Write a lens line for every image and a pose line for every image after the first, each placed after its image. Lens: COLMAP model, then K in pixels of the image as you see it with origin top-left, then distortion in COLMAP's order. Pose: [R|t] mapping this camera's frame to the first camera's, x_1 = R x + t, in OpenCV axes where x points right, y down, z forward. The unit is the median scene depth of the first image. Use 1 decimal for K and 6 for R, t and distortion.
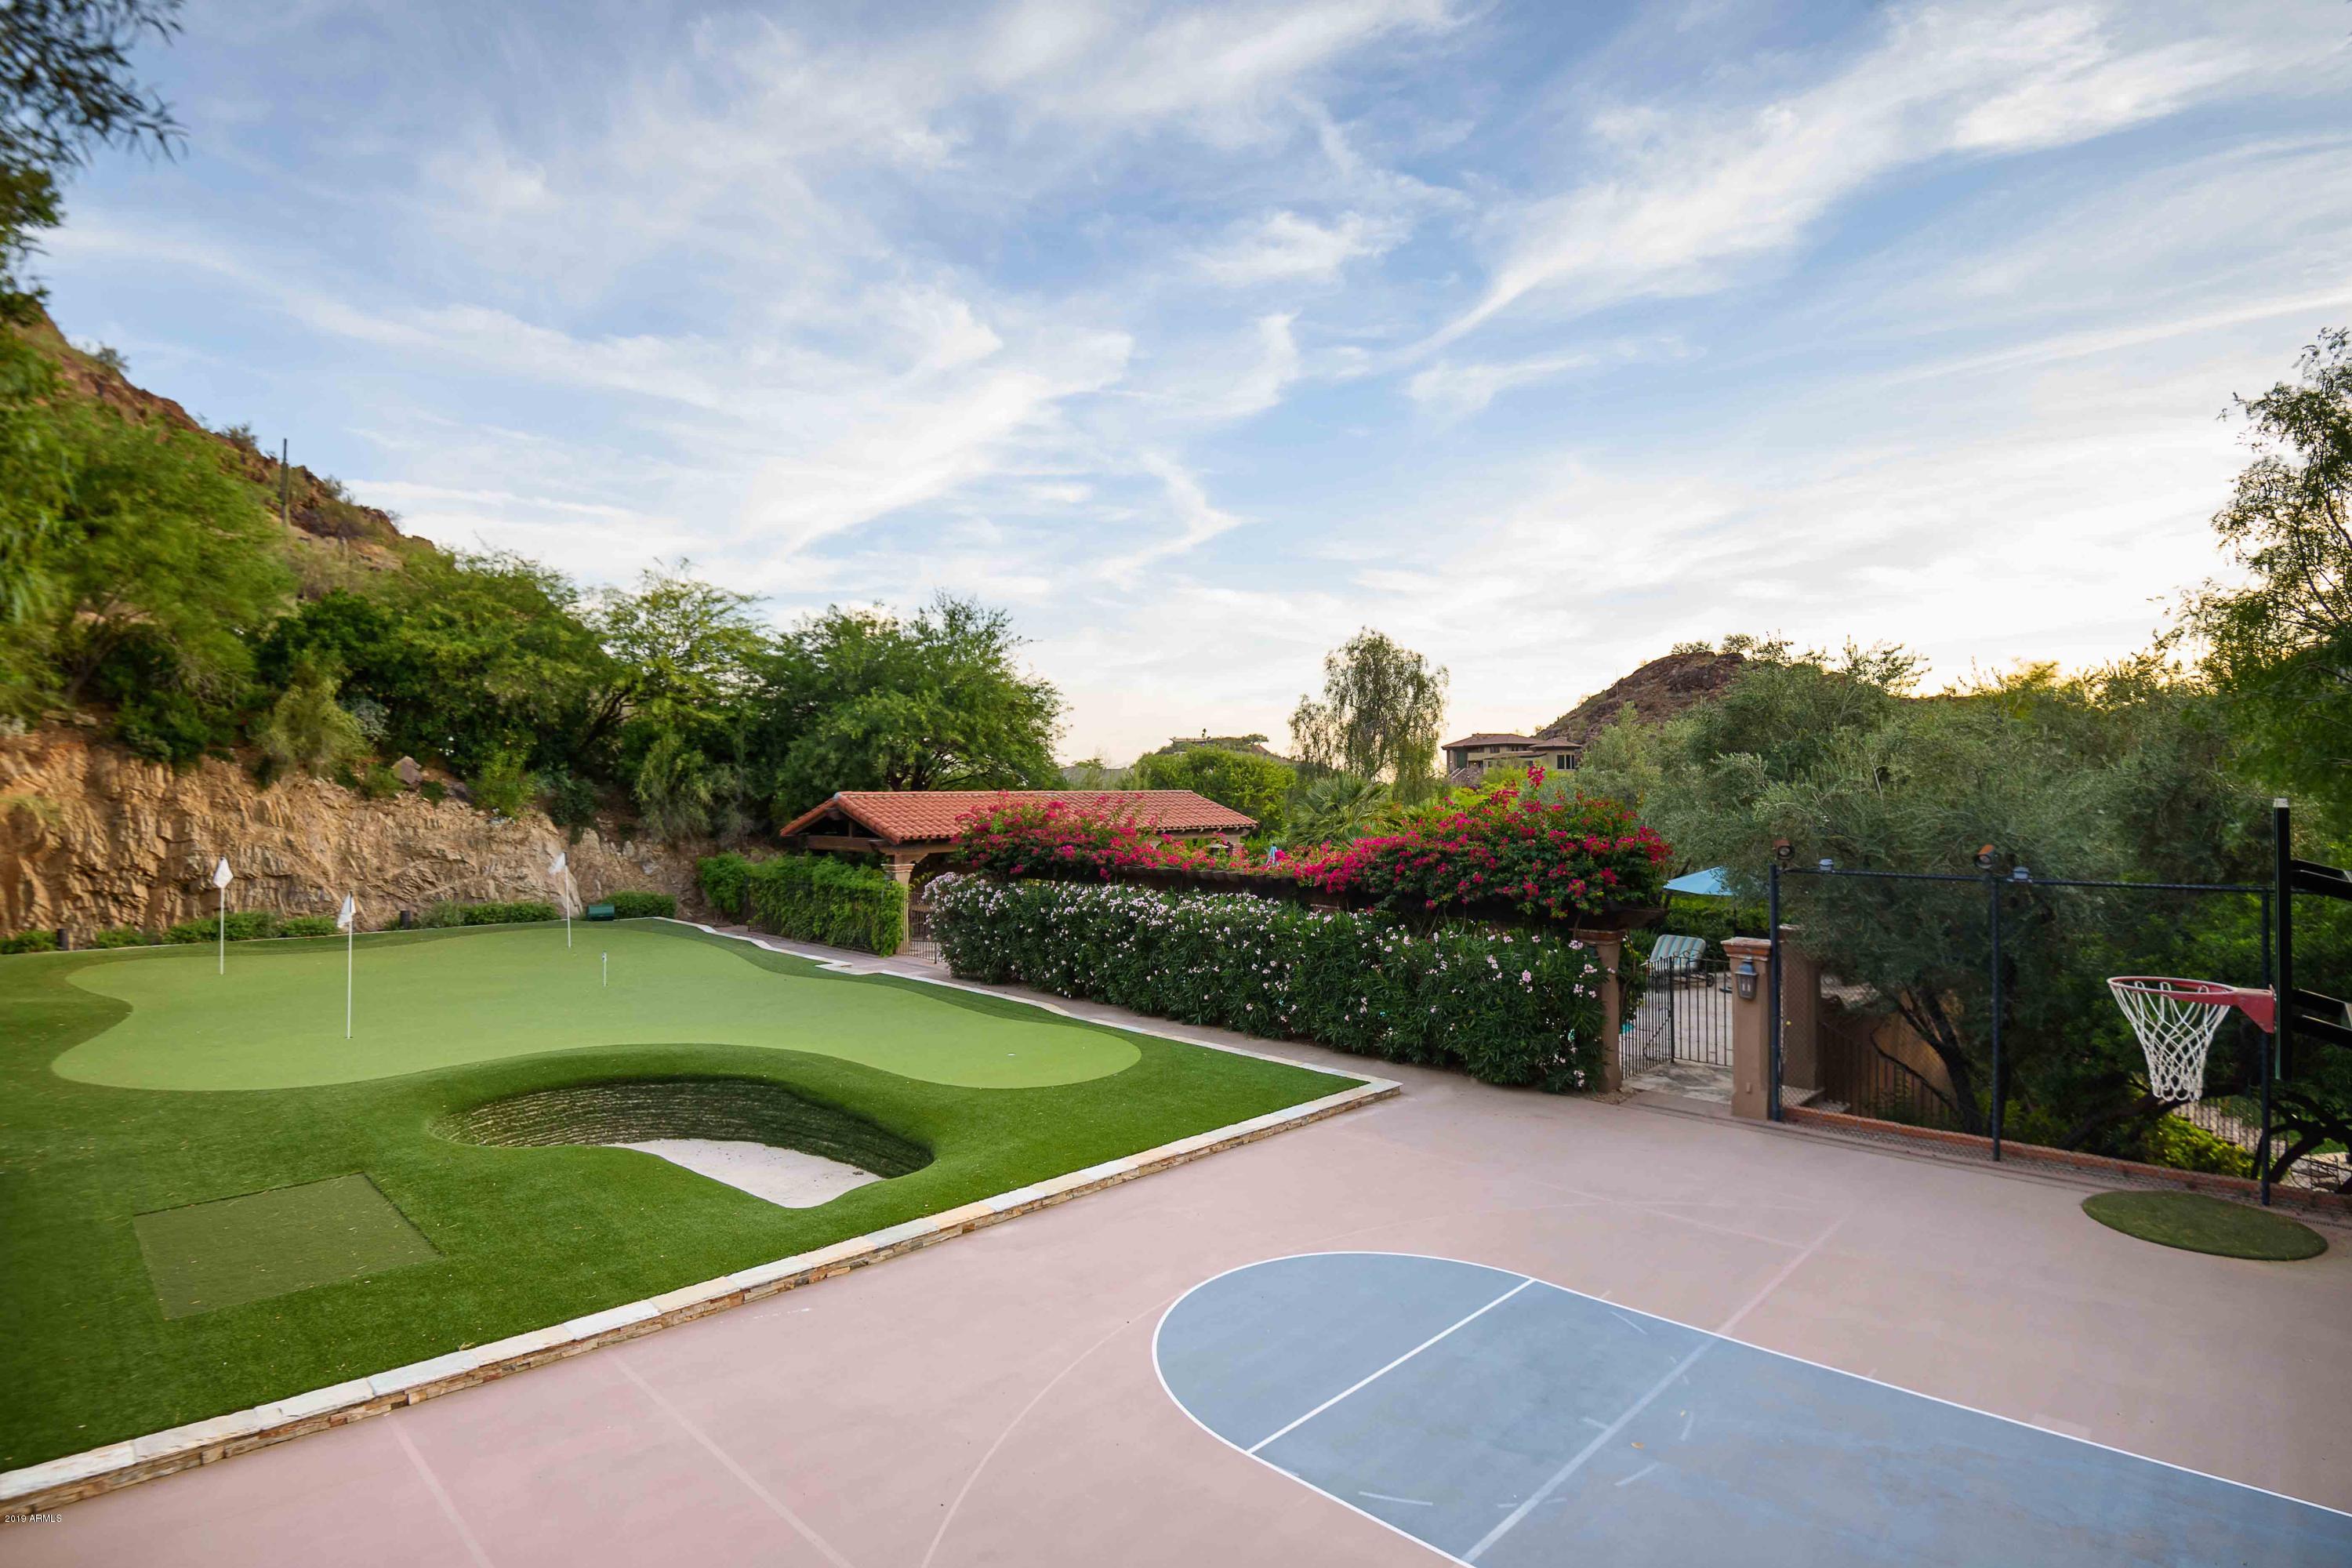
lens RADIAL K [[1098.2, 0, 1215.5], [0, 1098.2, 786.7], [0, 0, 1]] dist [-0.000944, -0.022832]
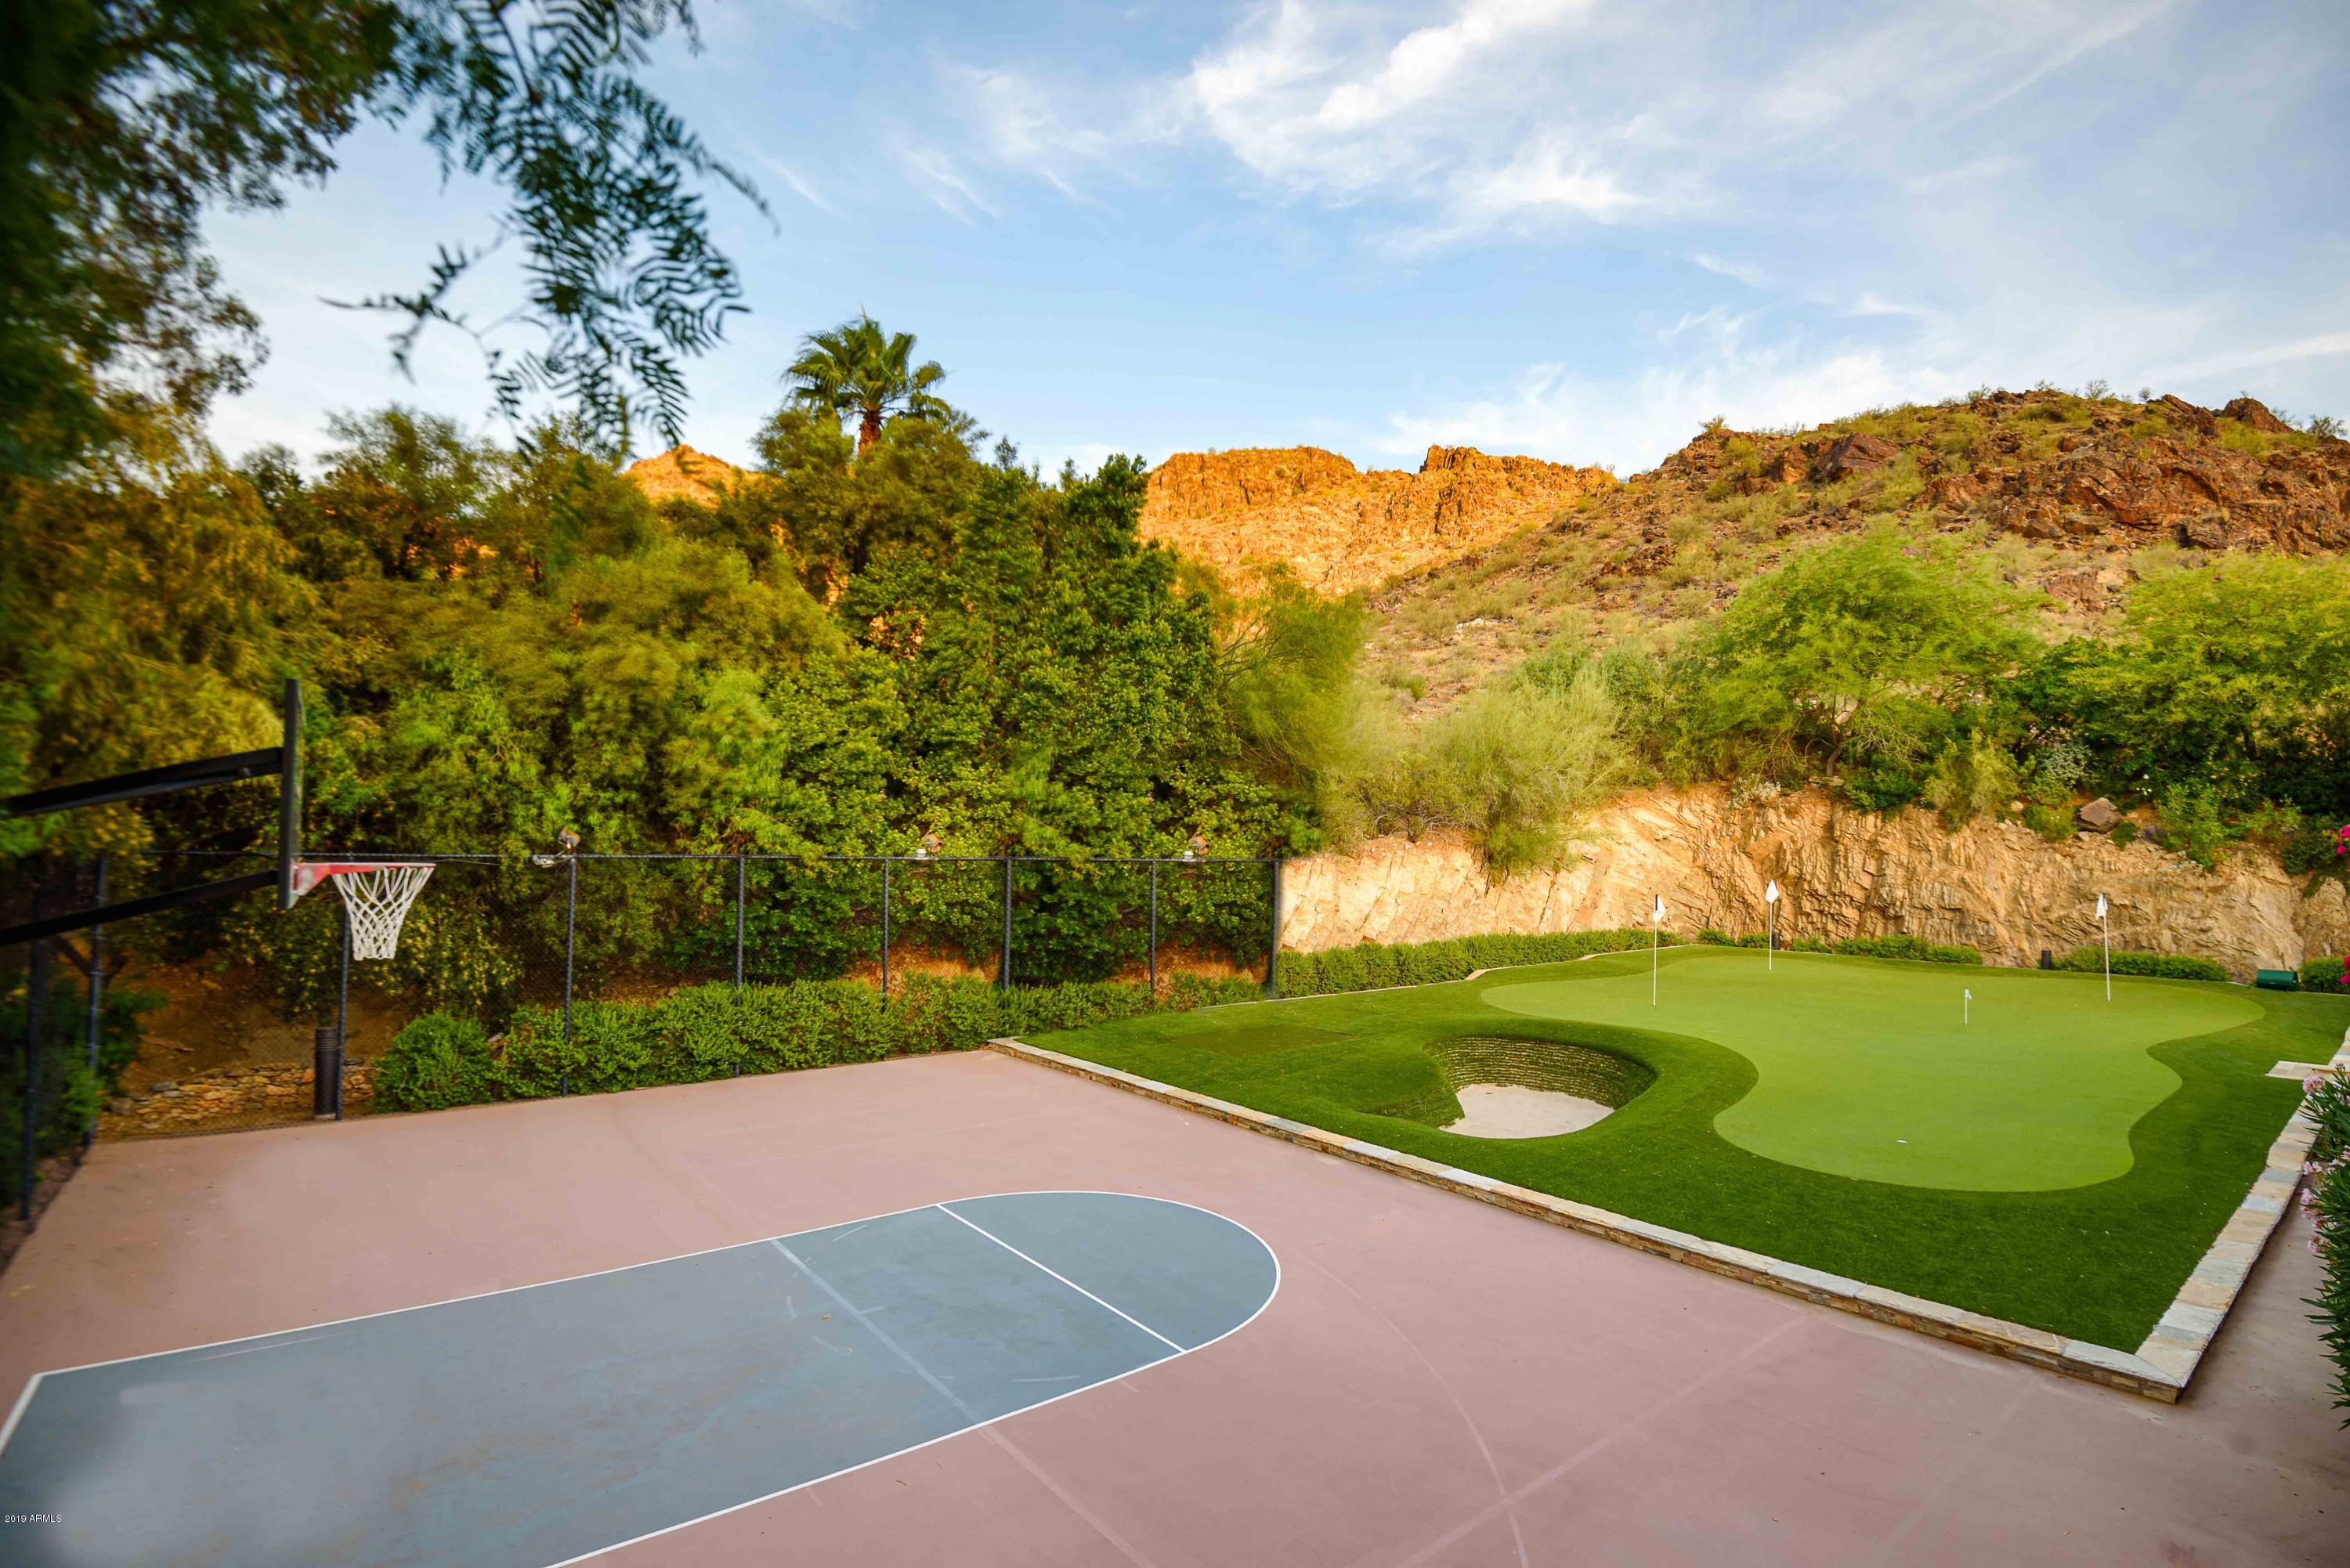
lens RADIAL K [[1097.2, 0, 1214.5], [0, 1097.2, 786.7], [0, 0, 1]] dist [-0.000944, -0.022832]
pose [[-0.096925, -0.064216, -0.993218, 0.355269], [-0.002876, 0.997930, -0.064240, 0.031675], [0.995288, -0.003370, -0.096909, 0.358087]]
